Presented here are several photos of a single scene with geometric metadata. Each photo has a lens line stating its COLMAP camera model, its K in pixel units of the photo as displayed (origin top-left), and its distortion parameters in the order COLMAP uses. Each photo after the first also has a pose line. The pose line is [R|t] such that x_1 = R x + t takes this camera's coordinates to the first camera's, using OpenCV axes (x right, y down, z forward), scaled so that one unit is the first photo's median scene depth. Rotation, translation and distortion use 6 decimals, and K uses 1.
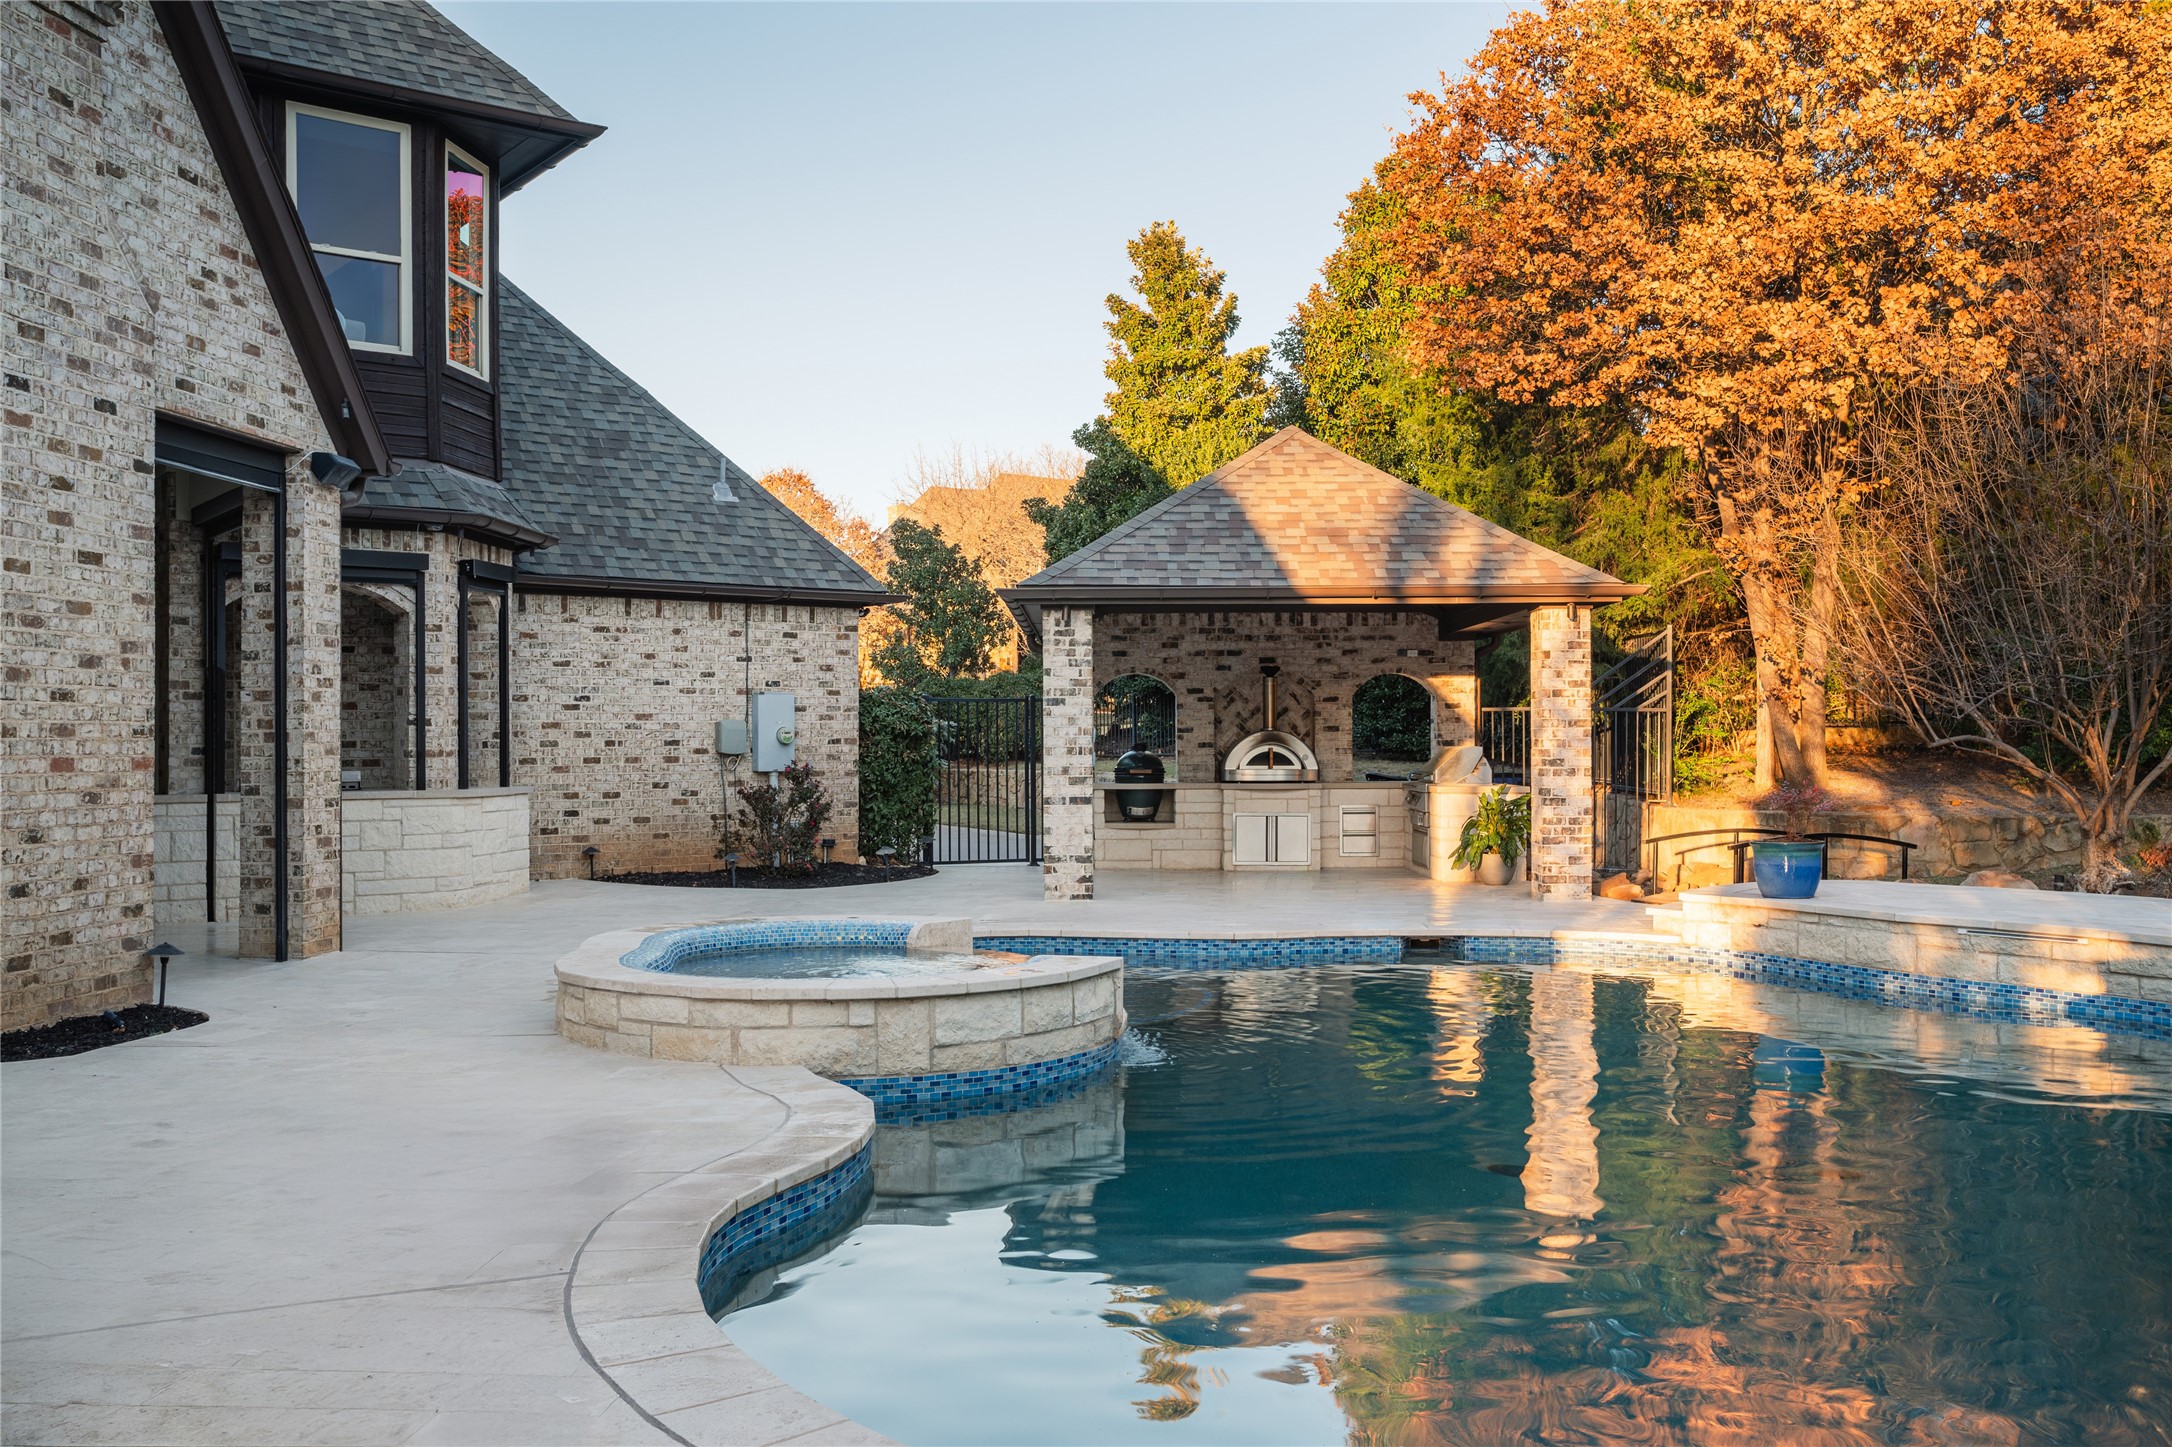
lens RADIAL K [[1857.5, 0, 1090.5], [0, 1857.5, 700.6], [0, 0, 1]] dist [0.000830, 0.019128]
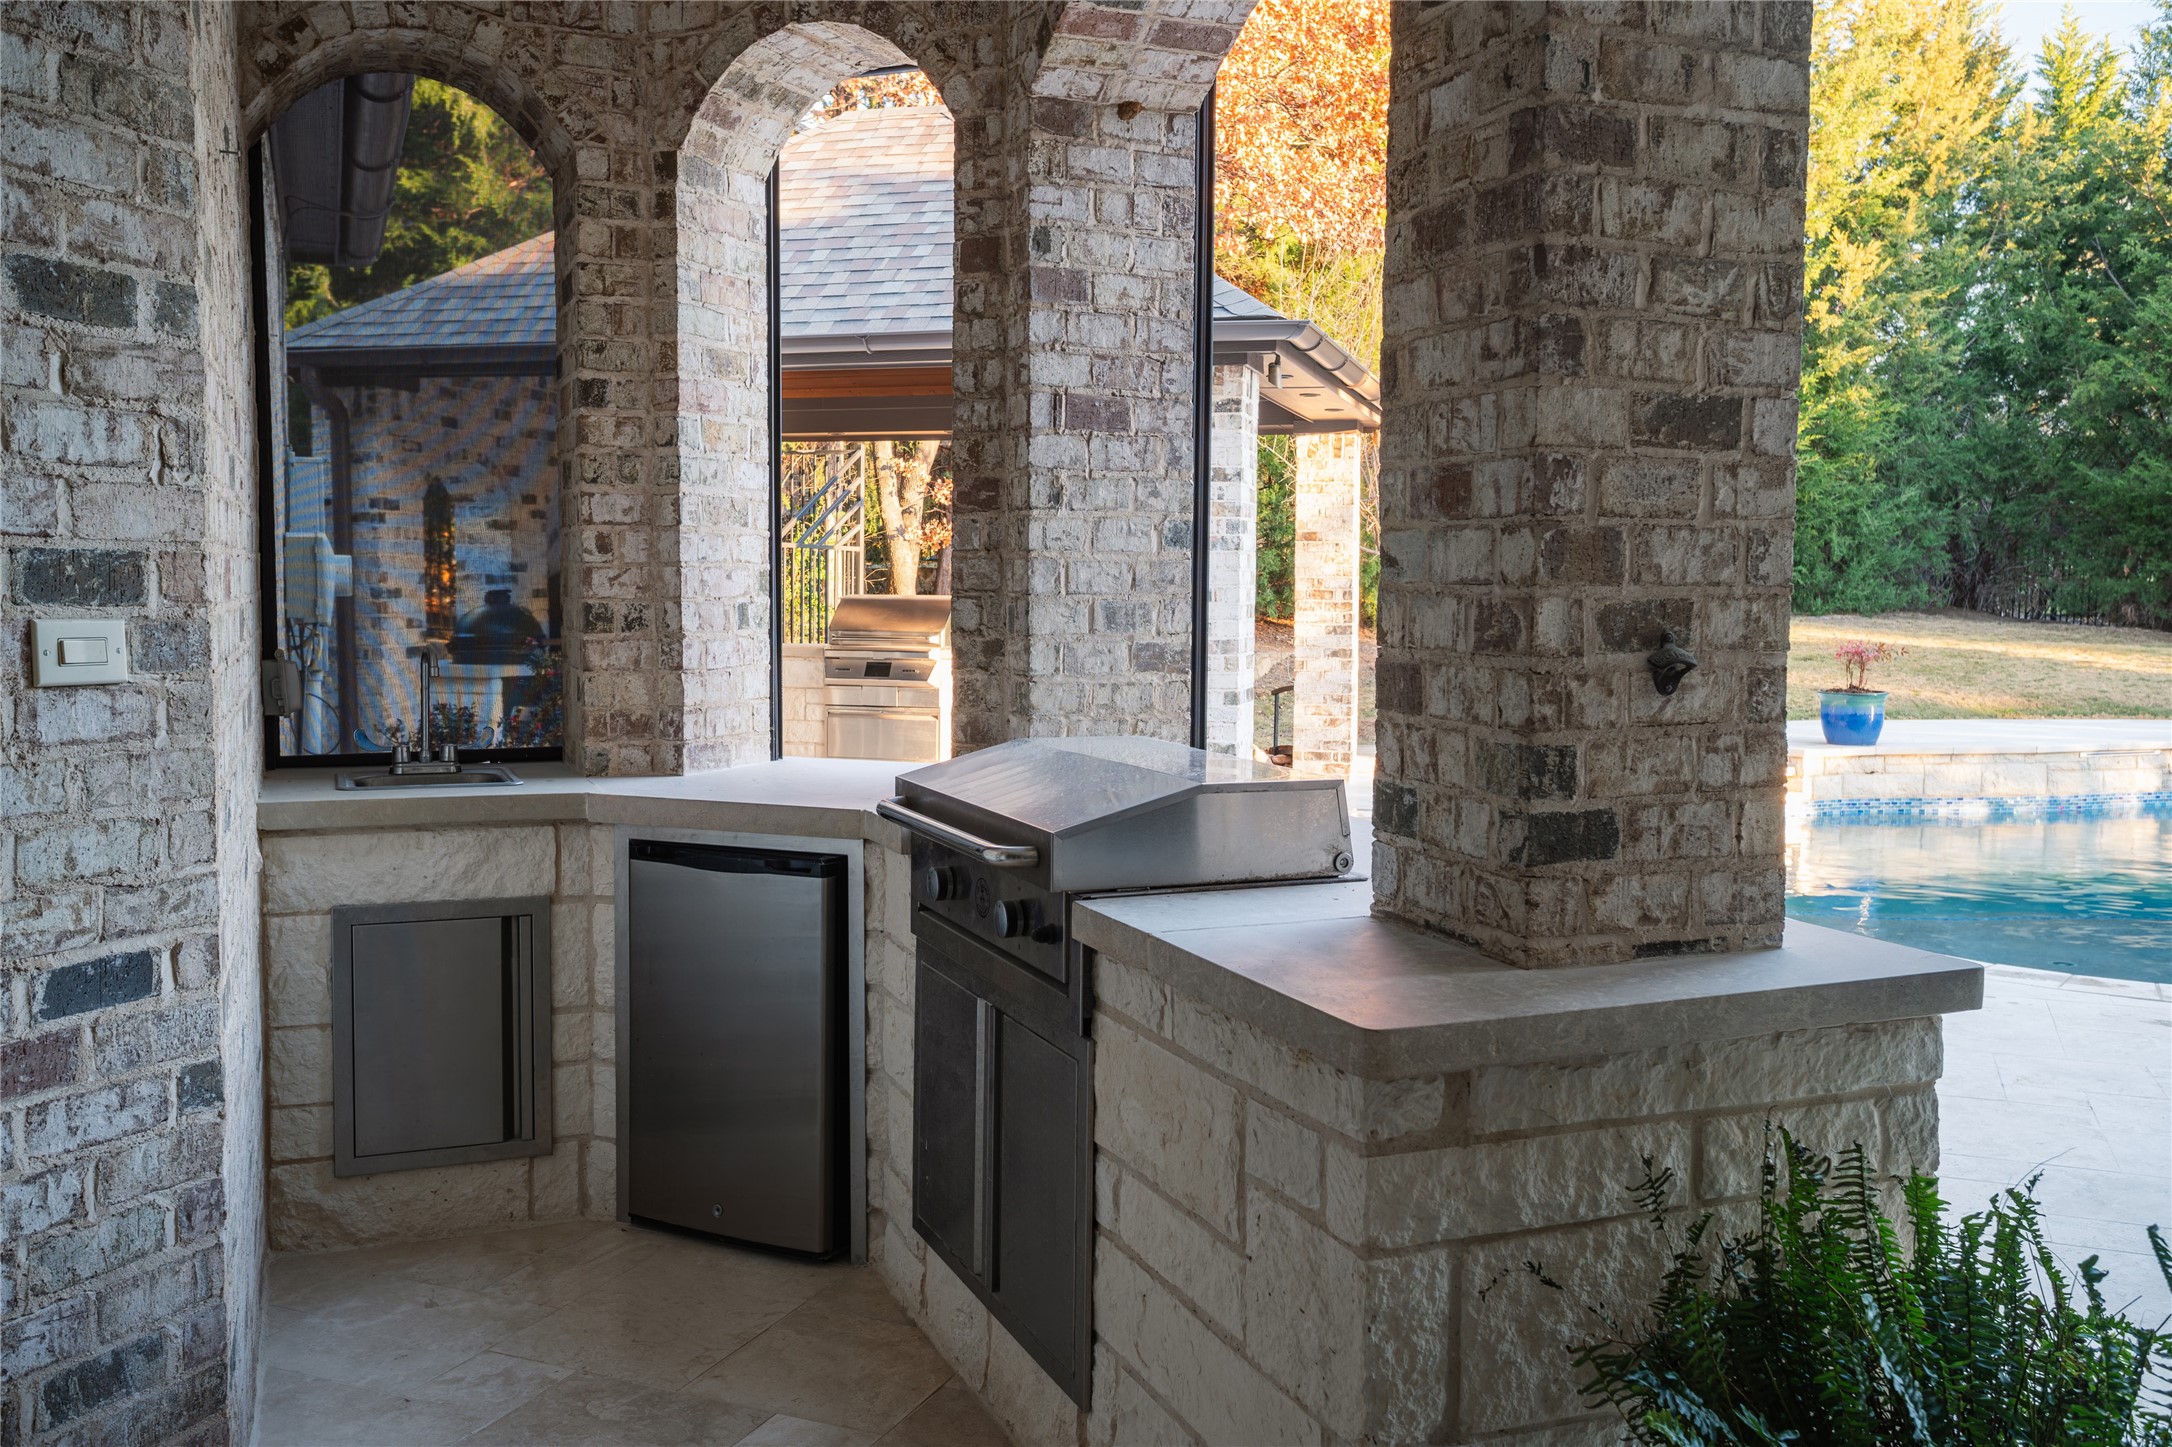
lens RADIAL K [[1830.4, 0, 1086.0], [0, 1830.4, 723.5], [0, 0, 1]] dist [0.003697, 0.011923]
pose [[0.269216, -0.071568, 0.960417, -0.447086], [-0.029248, 0.996168, 0.082431, 0.012242], [-0.962636, -0.050282, 0.266091, 0.679451]]
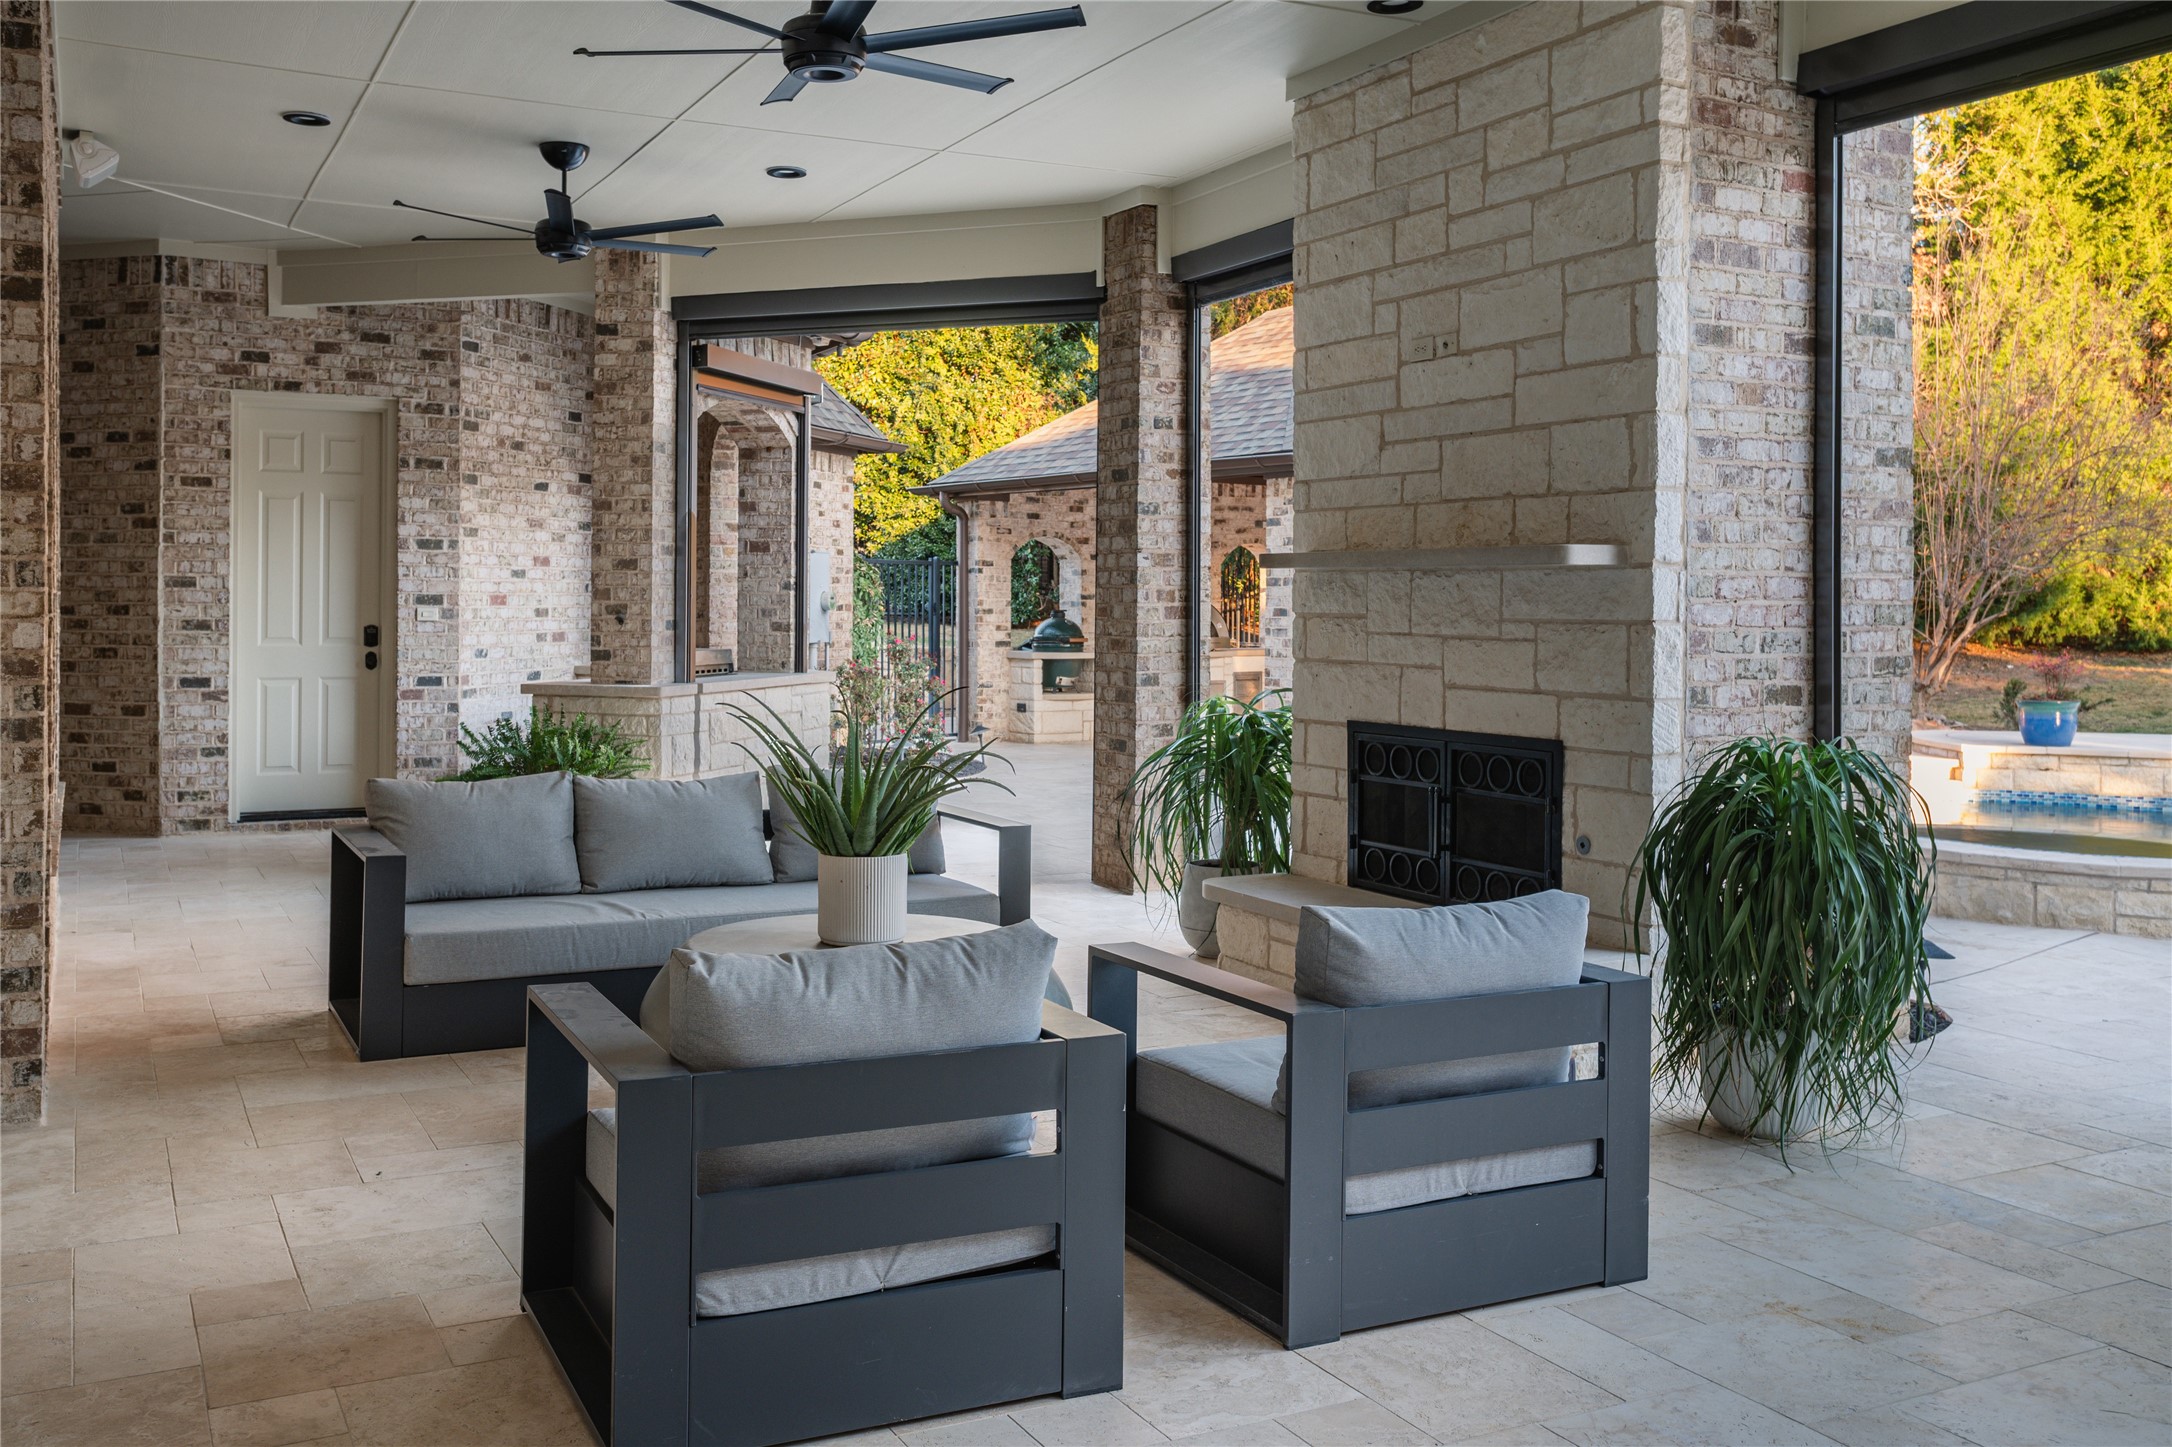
lens RADIAL K [[1870.8, 0, 1022.2], [0, 1870.8, 604.8], [0, 0, 1]] dist [-0.005139, 0.002293]
pose [[0.832789, 0.005769, 0.553560, -0.520035], [-0.020290, 0.999592, 0.020107, 0.001012], [-0.553218, -0.027977, 0.832566, 0.203146]]
